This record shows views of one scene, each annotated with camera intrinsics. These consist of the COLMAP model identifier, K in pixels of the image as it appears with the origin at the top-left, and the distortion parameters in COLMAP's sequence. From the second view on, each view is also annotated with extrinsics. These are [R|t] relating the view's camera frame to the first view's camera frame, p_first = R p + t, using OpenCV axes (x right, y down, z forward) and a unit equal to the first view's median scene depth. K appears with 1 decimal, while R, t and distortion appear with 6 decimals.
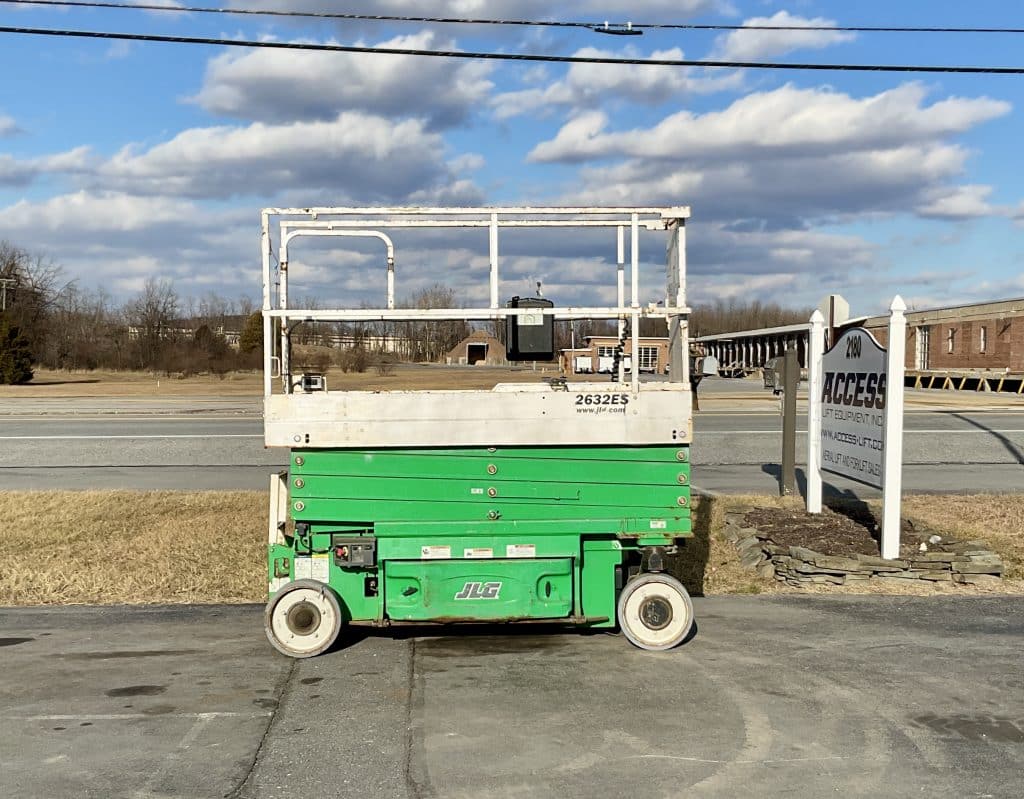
lens RADIAL K [[1417.1, 0, 568.2], [0, 1417.1, 396.5], [0, 0, 1]] dist [0.153140, -0.303075]
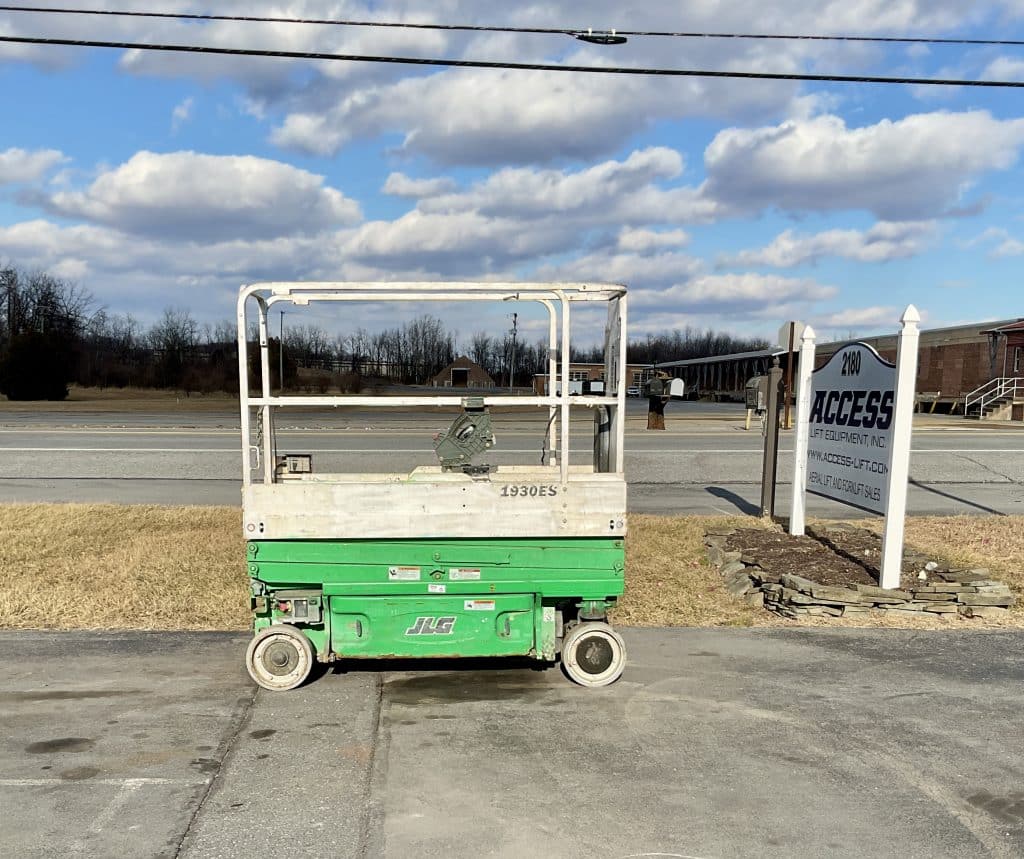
lens RADIAL K [[1202.1, 0, 511.7], [0, 1202.1, 550.0], [0, 0, 1]] dist [0.139377, -0.268009]
pose [[0.999720, 0.010047, -0.021435, -0.008047], [-0.007630, 0.993902, 0.110000, 0.001695], [0.022410, -0.109806, 0.993700, 0.201531]]
